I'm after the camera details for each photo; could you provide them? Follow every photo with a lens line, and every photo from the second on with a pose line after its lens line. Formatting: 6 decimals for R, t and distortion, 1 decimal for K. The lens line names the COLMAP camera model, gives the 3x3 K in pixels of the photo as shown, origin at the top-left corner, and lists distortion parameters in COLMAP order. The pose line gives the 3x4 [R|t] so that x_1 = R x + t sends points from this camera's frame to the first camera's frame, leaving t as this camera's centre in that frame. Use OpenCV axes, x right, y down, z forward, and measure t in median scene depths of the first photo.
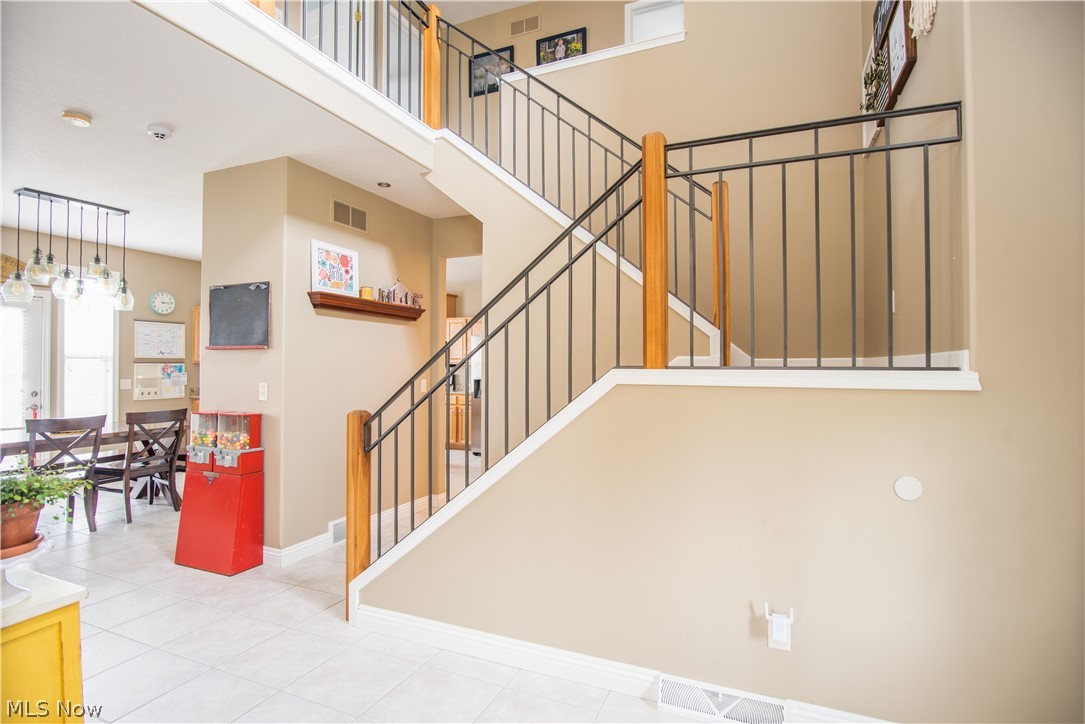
lens RADIAL K [[529.1, 0, 542.6], [0, 529.1, 358.1], [0, 0, 1]] dist [-0.018460, 0.001408]
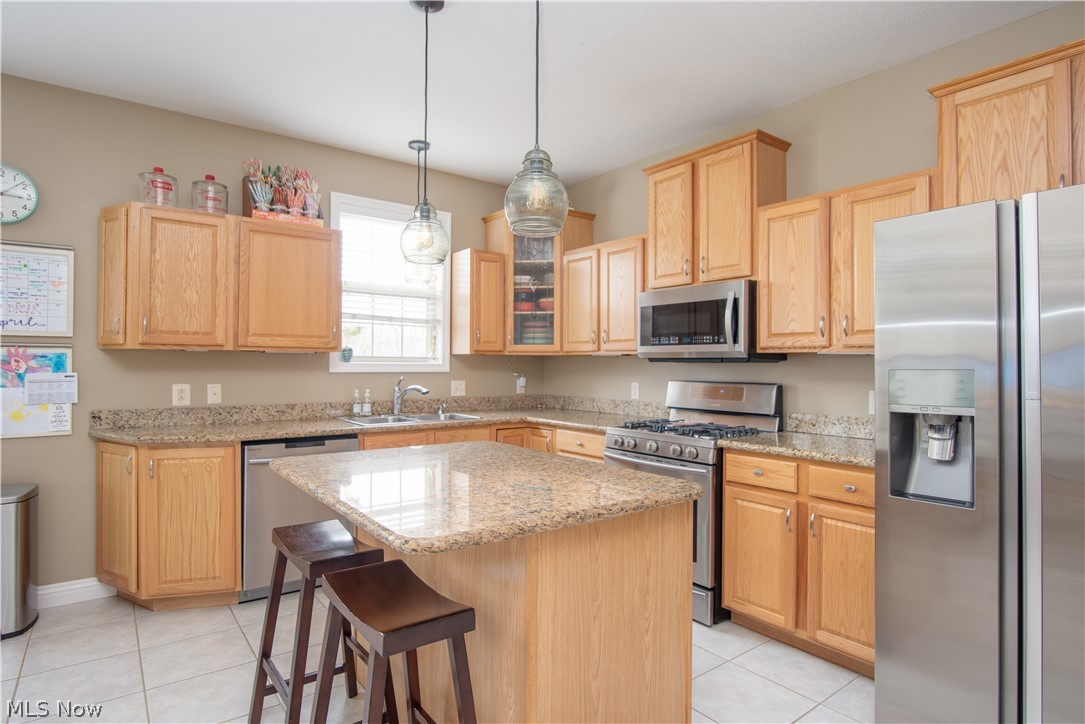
lens RADIAL K [[584.1, 0, 544.5], [0, 584.1, 360.5], [0, 0, 1]] dist [-0.017938, -0.000321]
pose [[0.877459, 0.000879, -0.479650, -0.161609], [0.002427, 0.999977, 0.006272, 0.017360], [0.479645, -0.006667, 0.877437, 0.809551]]
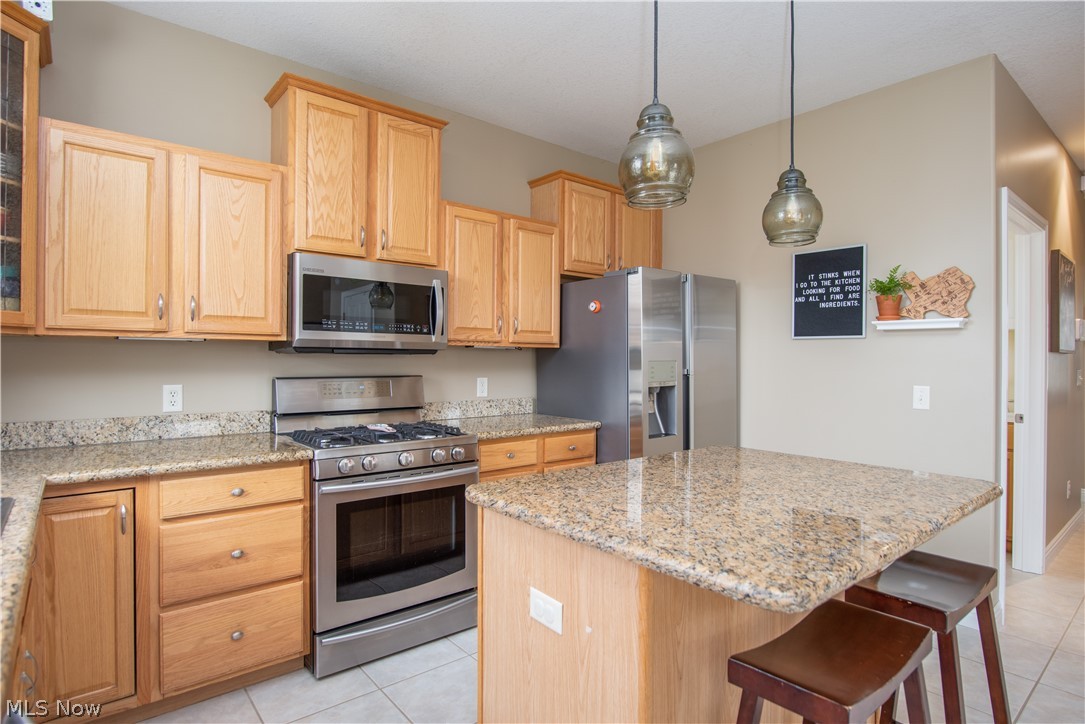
lens RADIAL K [[571.9, 0, 540.4], [0, 571.9, 360.2], [0, 0, 1]] dist [-0.012393, 0.000448]
pose [[0.447999, 0.000915, 0.894033, -0.592579], [-0.017344, 0.999820, 0.007668, 0.021777], [-0.893866, -0.018942, 0.447935, 1.016890]]
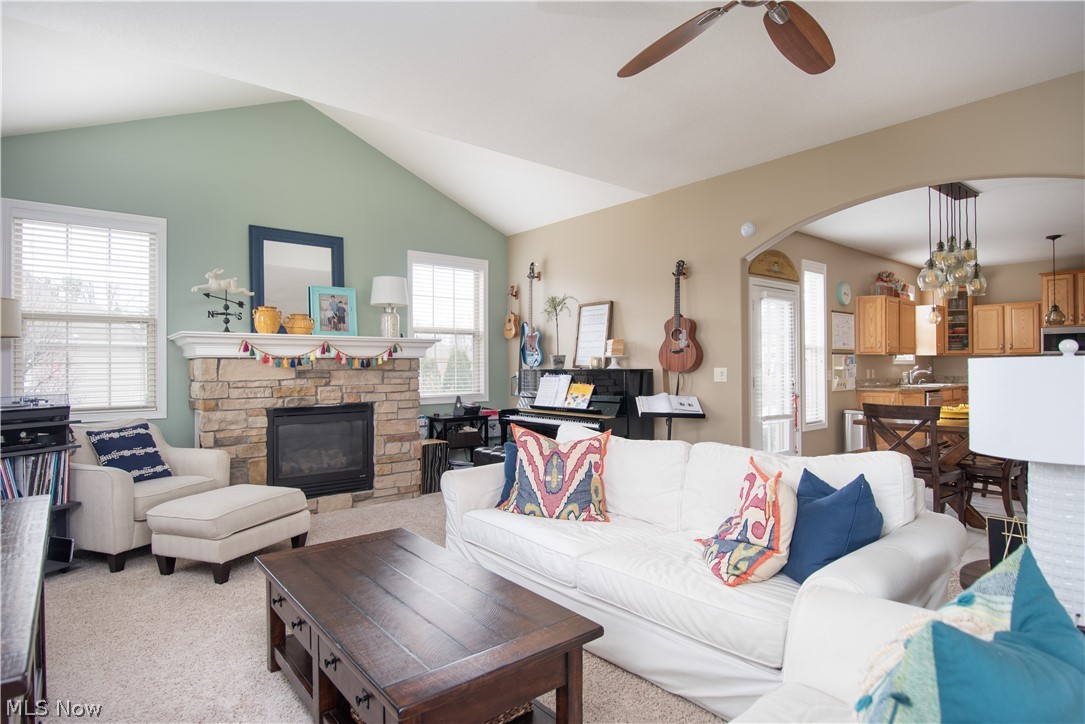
lens RADIAL K [[571.9, 0, 550.3], [0, 571.9, 359.8], [0, 0, 1]] dist [-0.012393, 0.000448]
pose [[0.897453, -0.007956, -0.441039, -0.742006], [0.012302, 0.999900, 0.006995, 0.005380], [0.440939, -0.011704, 0.897461, -0.207149]]
